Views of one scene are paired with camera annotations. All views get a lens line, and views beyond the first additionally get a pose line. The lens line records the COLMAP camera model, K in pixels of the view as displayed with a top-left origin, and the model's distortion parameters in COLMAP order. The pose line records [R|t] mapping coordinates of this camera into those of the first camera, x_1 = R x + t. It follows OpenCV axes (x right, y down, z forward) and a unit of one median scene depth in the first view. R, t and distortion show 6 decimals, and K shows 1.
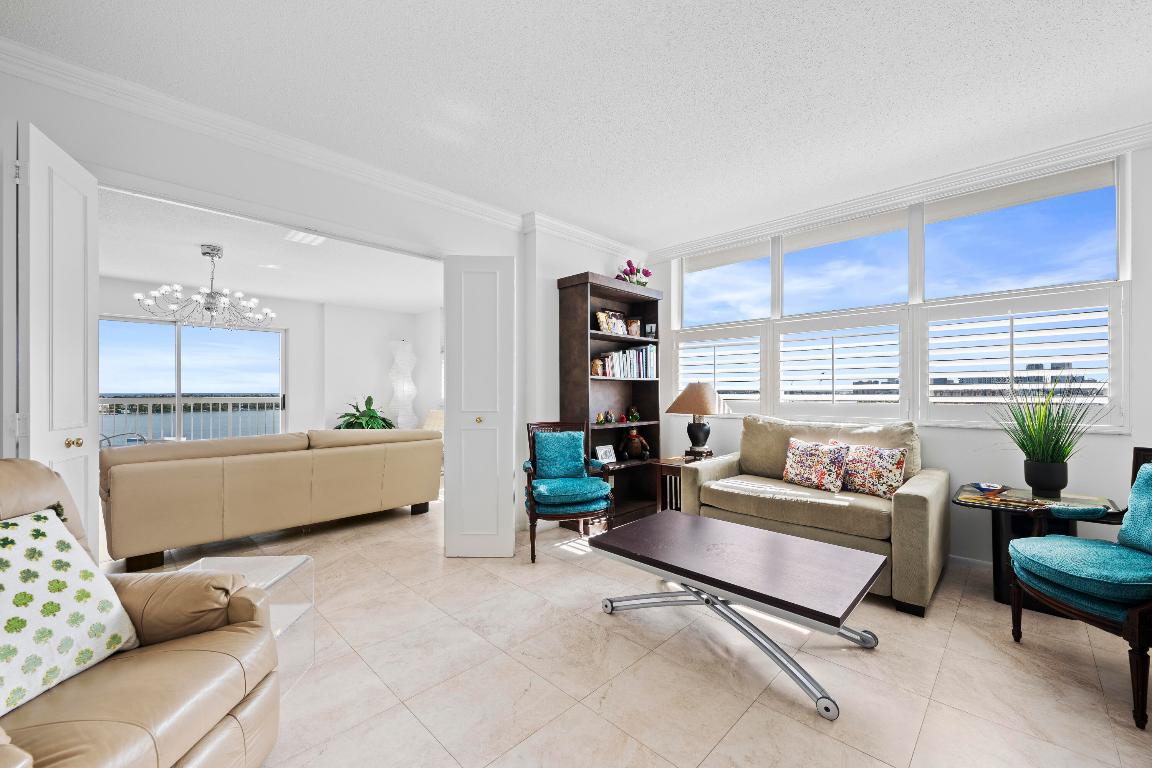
lens RADIAL K [[458.8, 0, 576.2], [0, 458.8, 387.1], [0, 0, 1]] dist [0.002150, 0.000144]
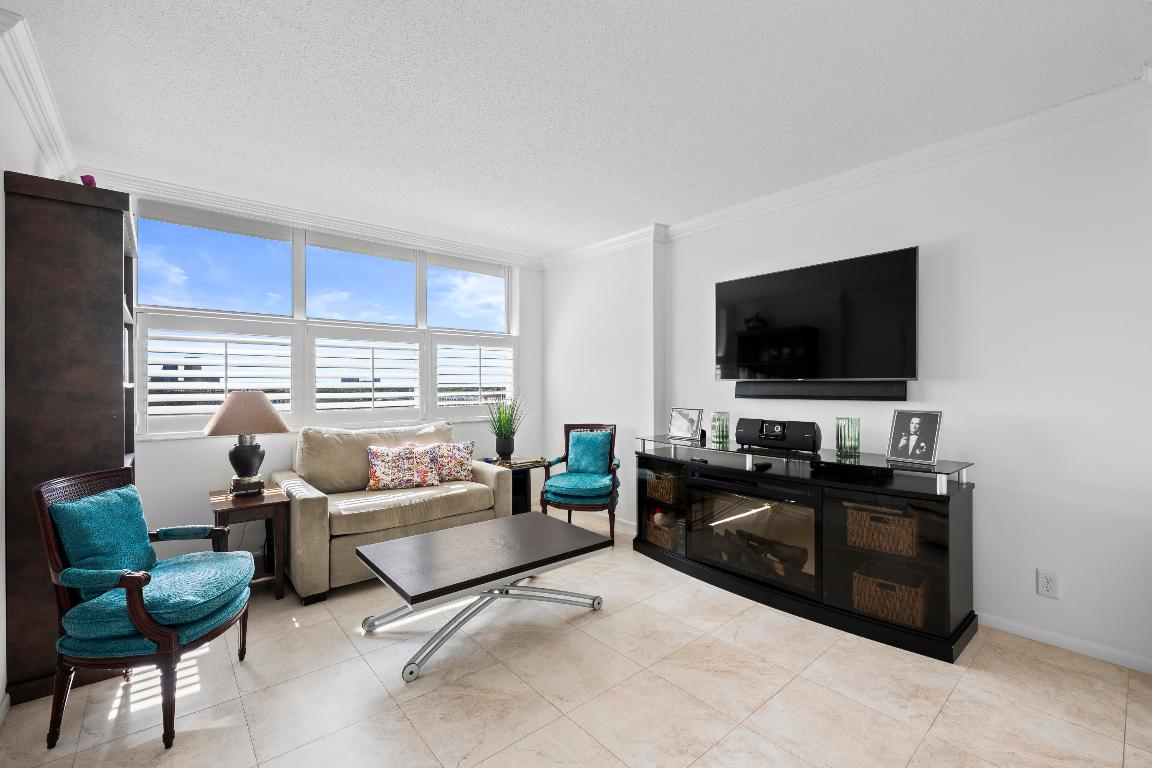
lens RADIAL K [[487.0, 0, 575.9], [0, 487.0, 382.6], [0, 0, 1]] dist [-0.001881, -0.000065]
pose [[0.085389, 0.007690, 0.996318, -0.642729], [0.000146, 0.999970, -0.007731, -0.024896], [-0.996348, 0.000806, 0.085385, 0.529610]]
